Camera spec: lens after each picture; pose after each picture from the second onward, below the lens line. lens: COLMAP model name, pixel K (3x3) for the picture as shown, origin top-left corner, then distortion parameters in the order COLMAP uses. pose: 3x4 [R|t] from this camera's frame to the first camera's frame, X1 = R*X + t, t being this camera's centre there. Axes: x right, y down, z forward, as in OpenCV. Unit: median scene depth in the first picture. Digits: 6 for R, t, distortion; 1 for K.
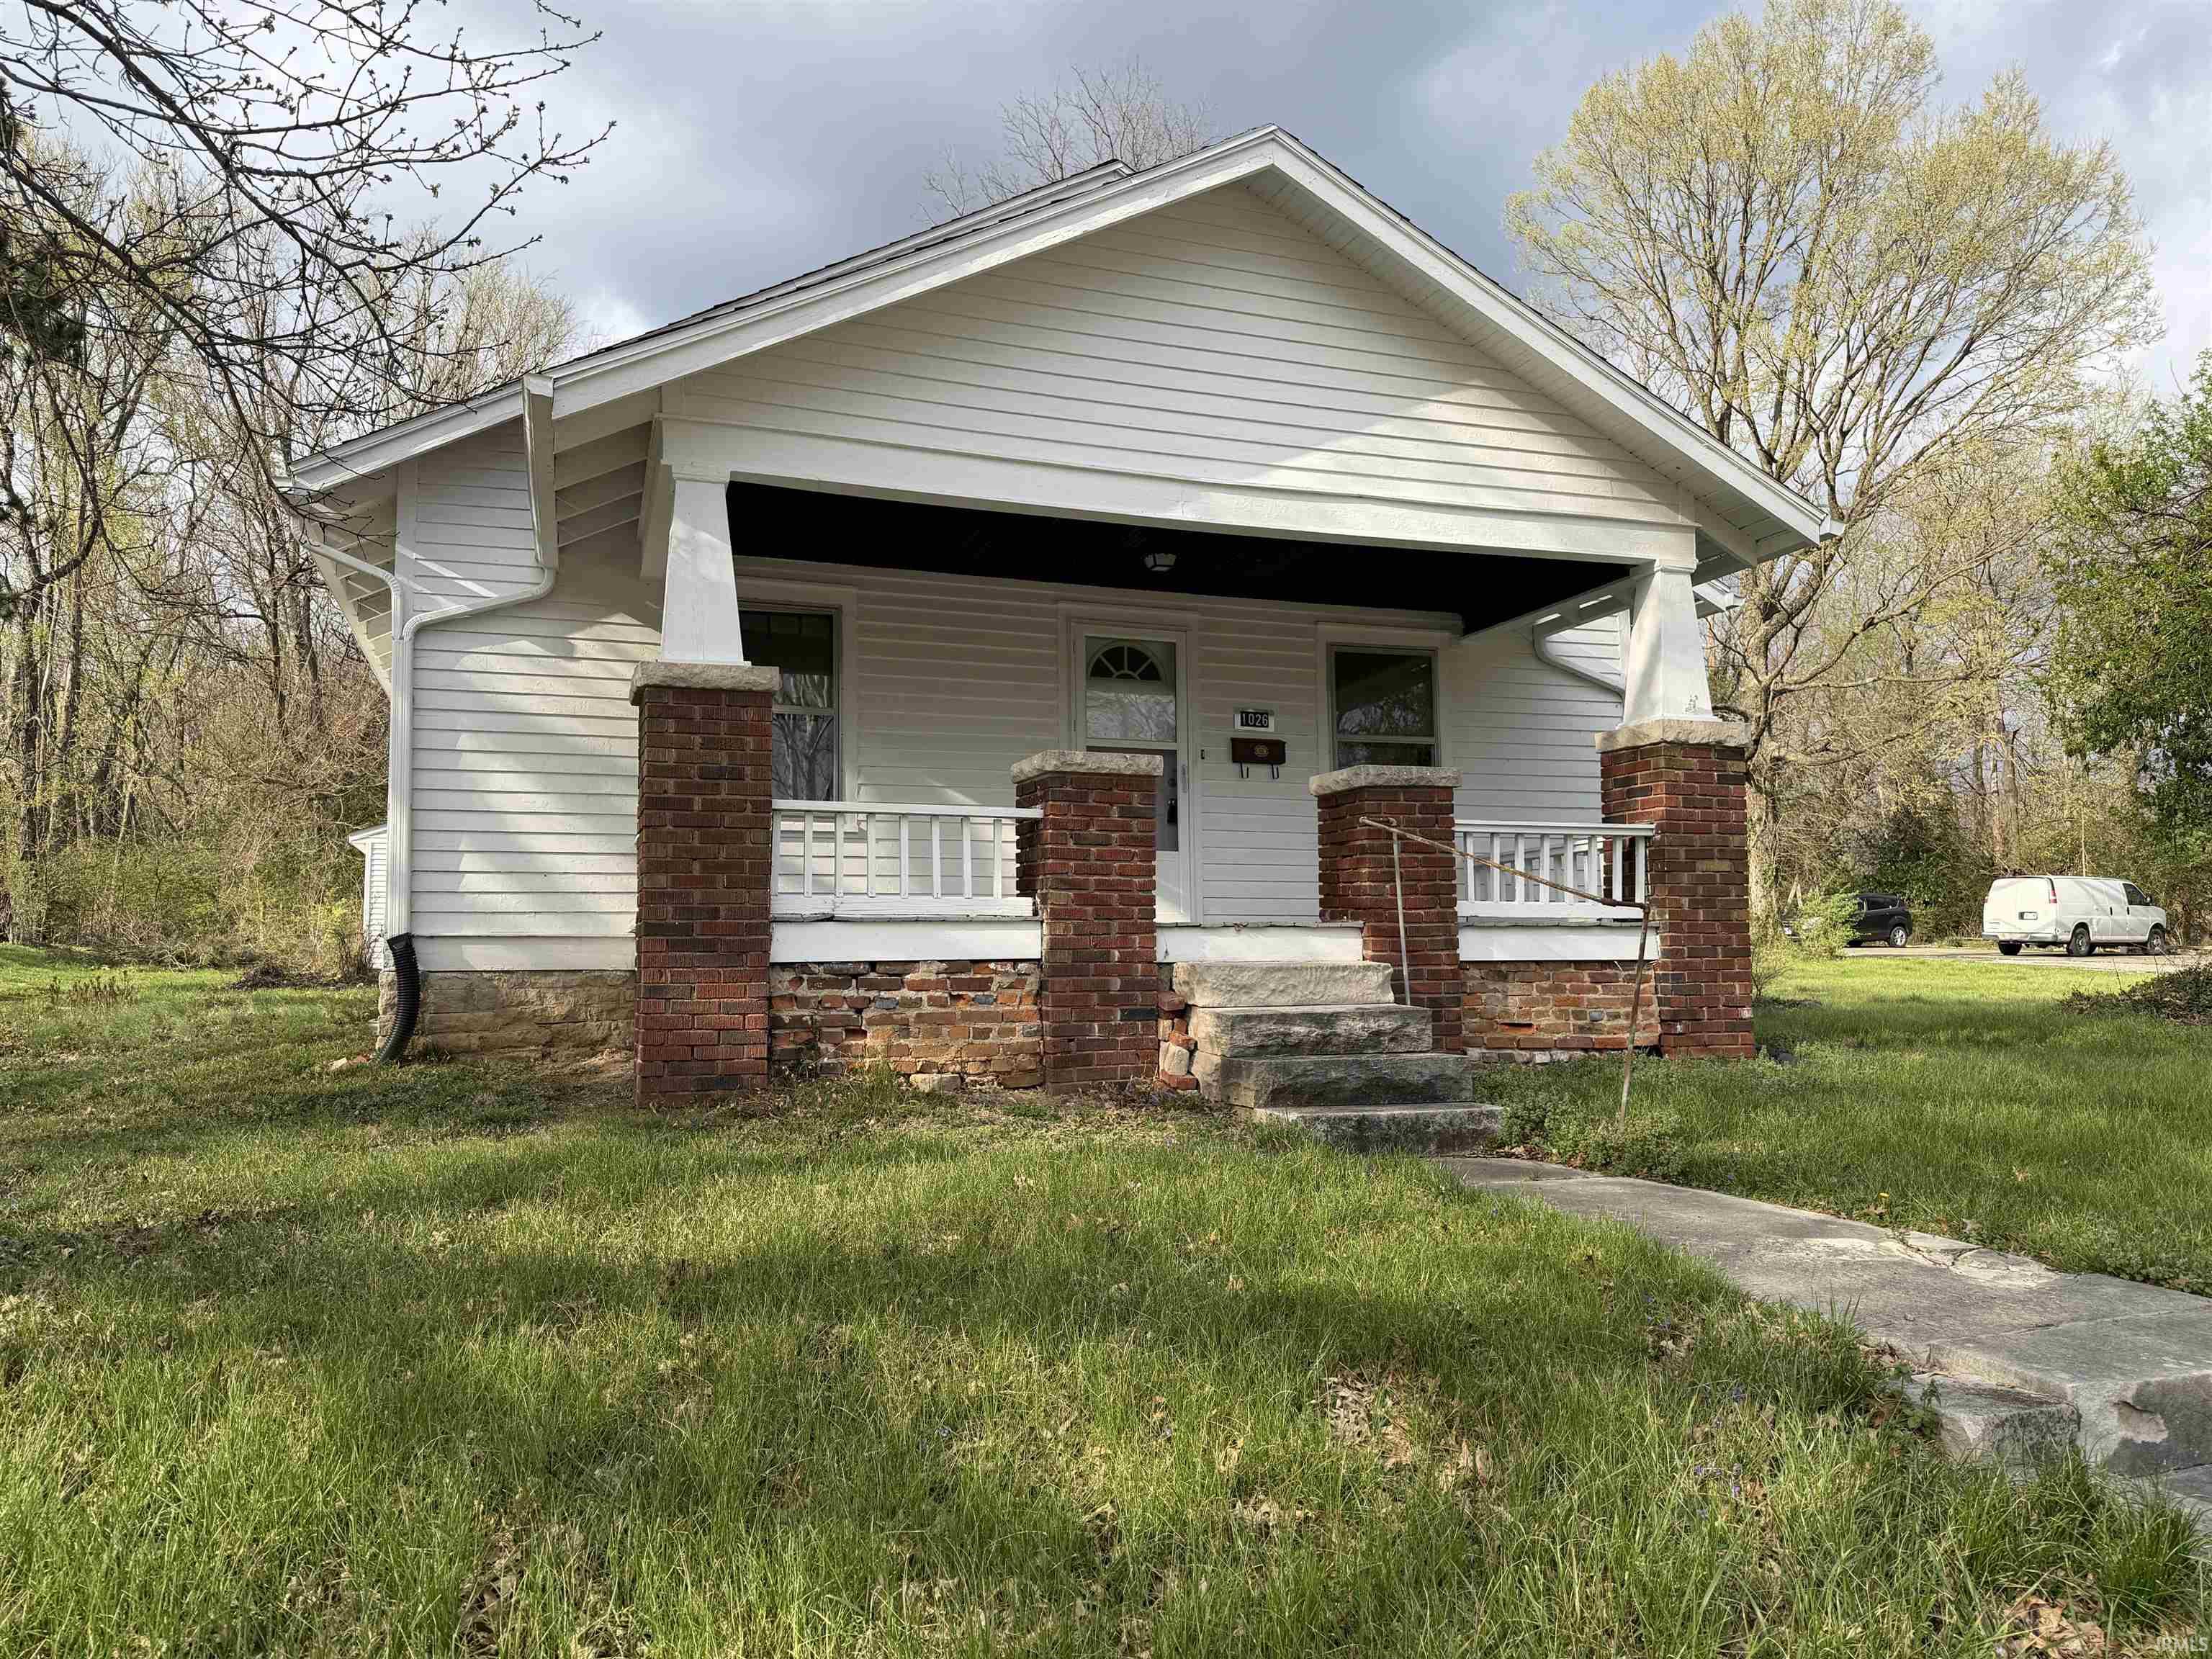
lens RADIAL K [[1537.5, 0, 1092.8], [0, 1537.5, 845.3], [0, 0, 1]] dist [0.068375, -0.092782]
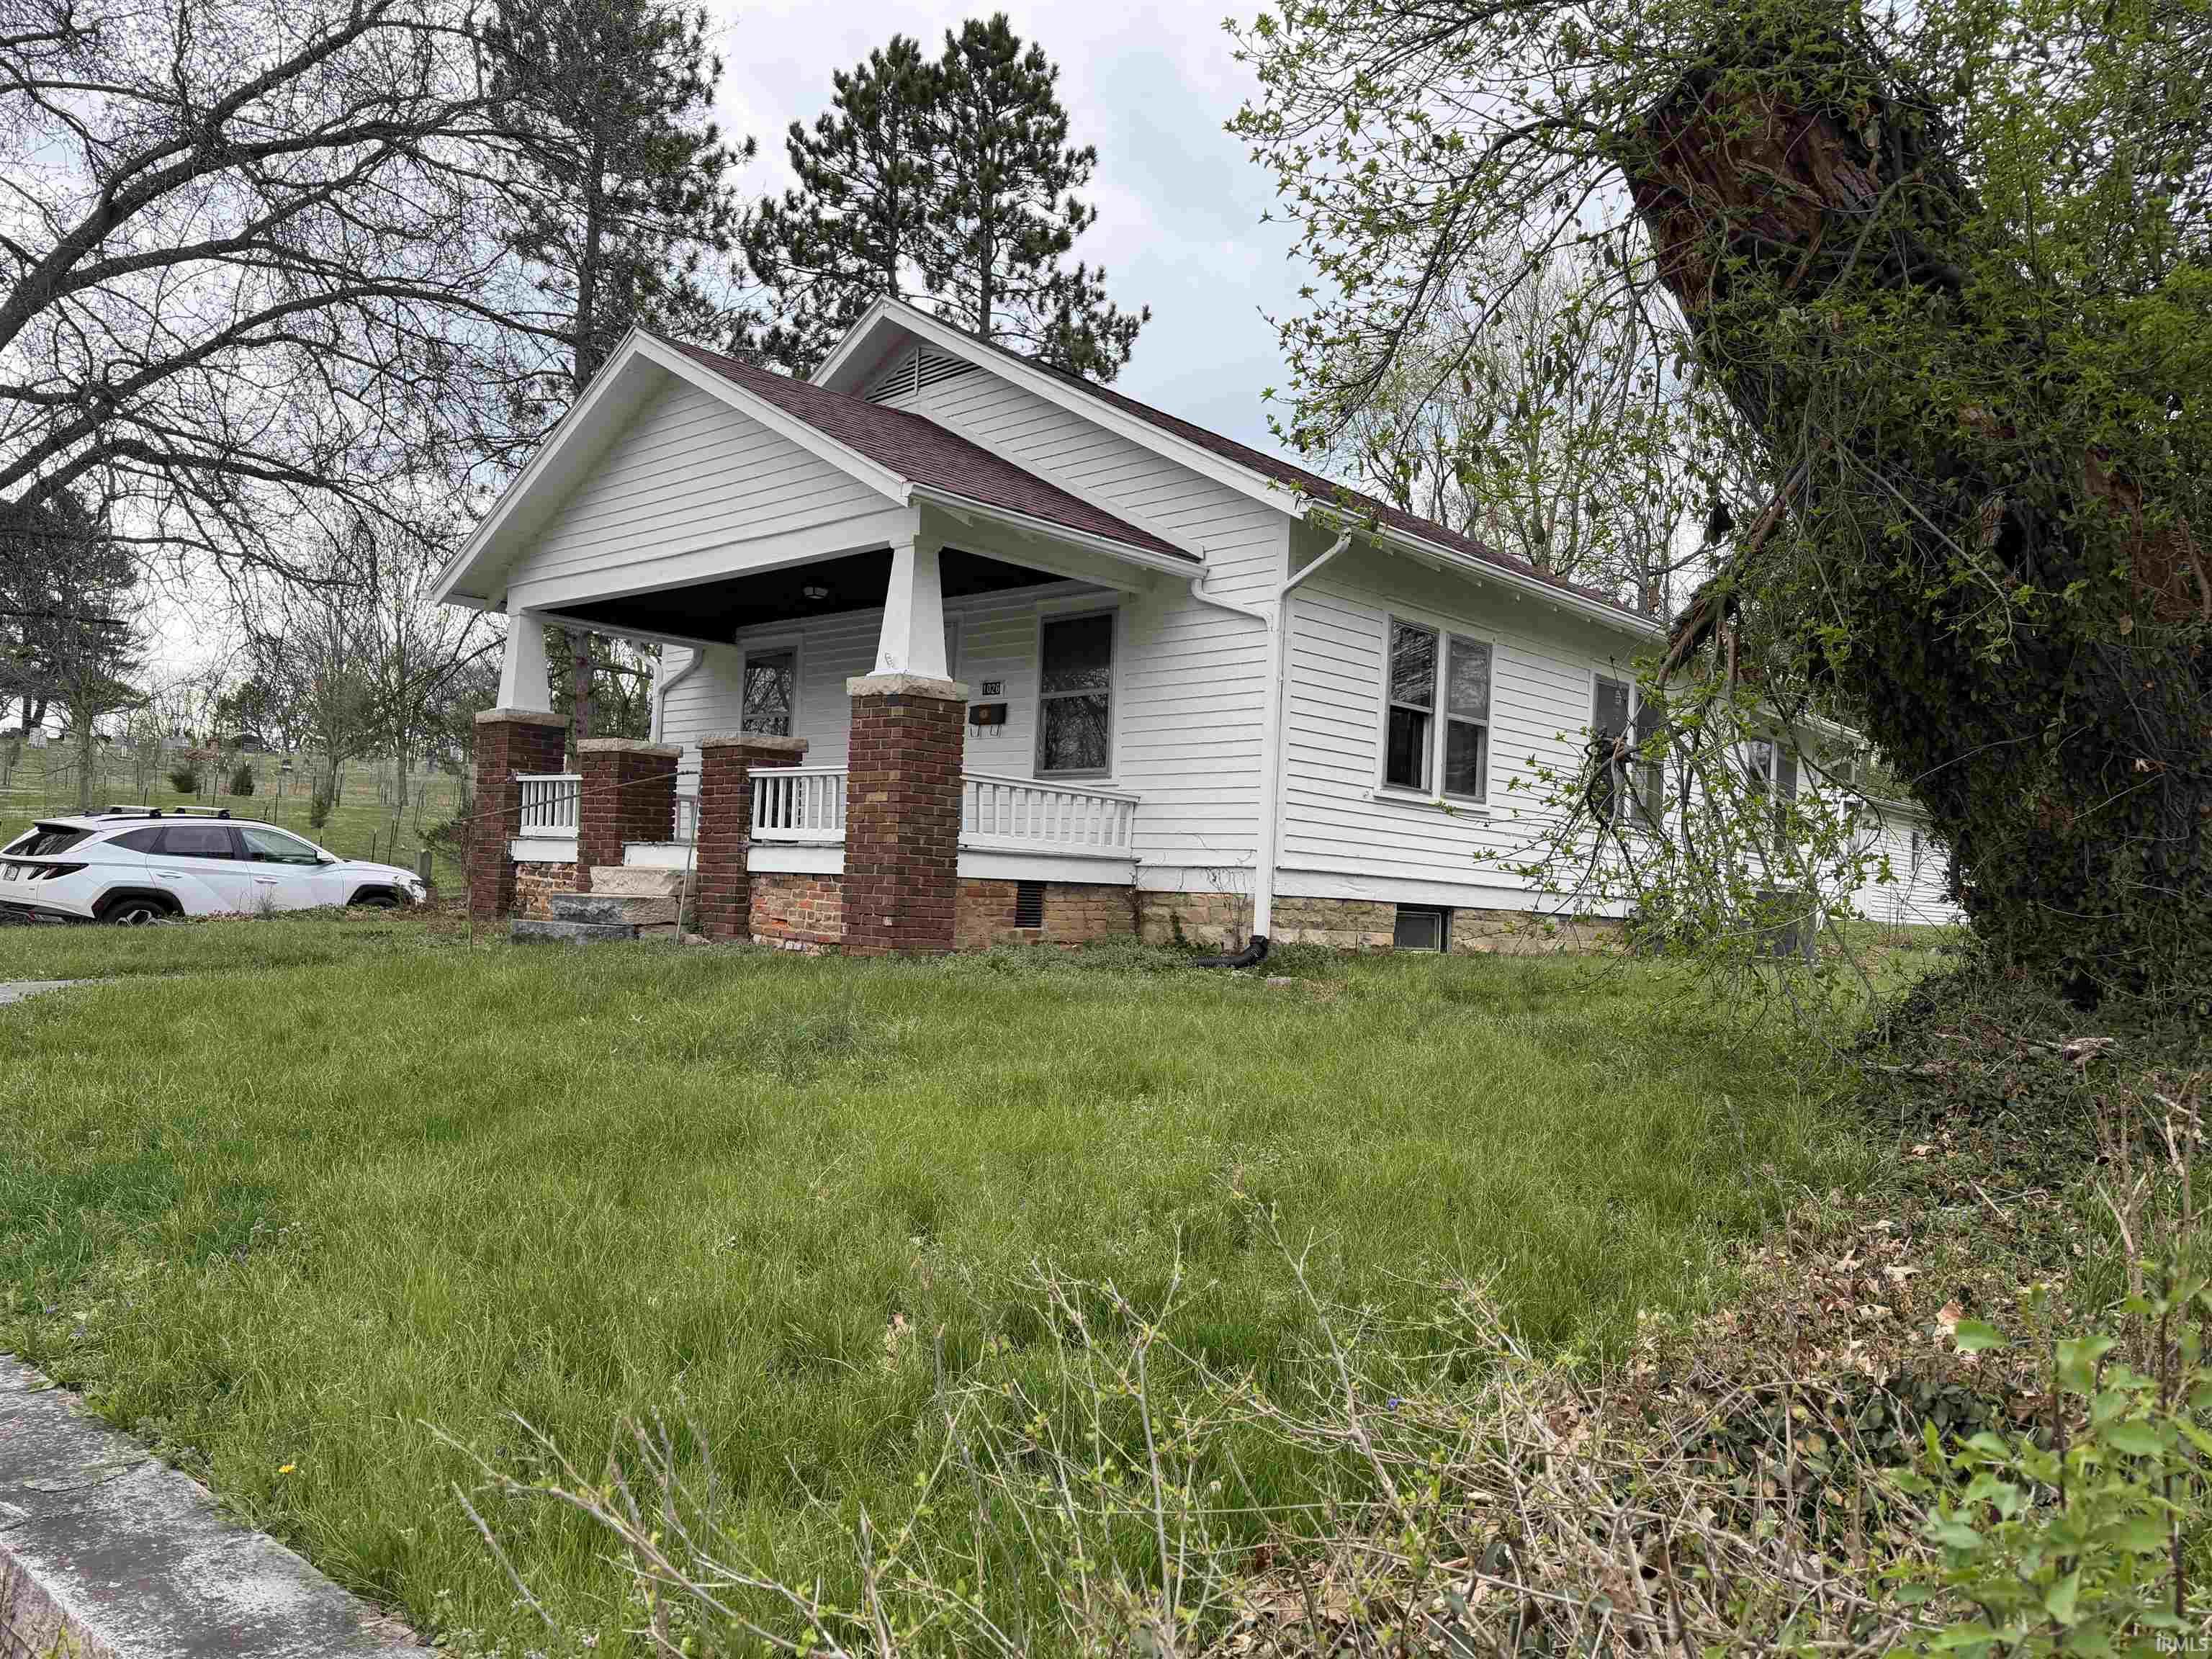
lens RADIAL K [[1537.5, 0, 1092.8], [0, 1537.5, 845.3], [0, 0, 1]] dist [0.068375, -0.092782]
pose [[0.463805, -0.000362, -0.885937, 1.352133], [0.023566, 0.999651, 0.011929, 0.035630], [0.885624, -0.026411, 0.463652, 0.531541]]
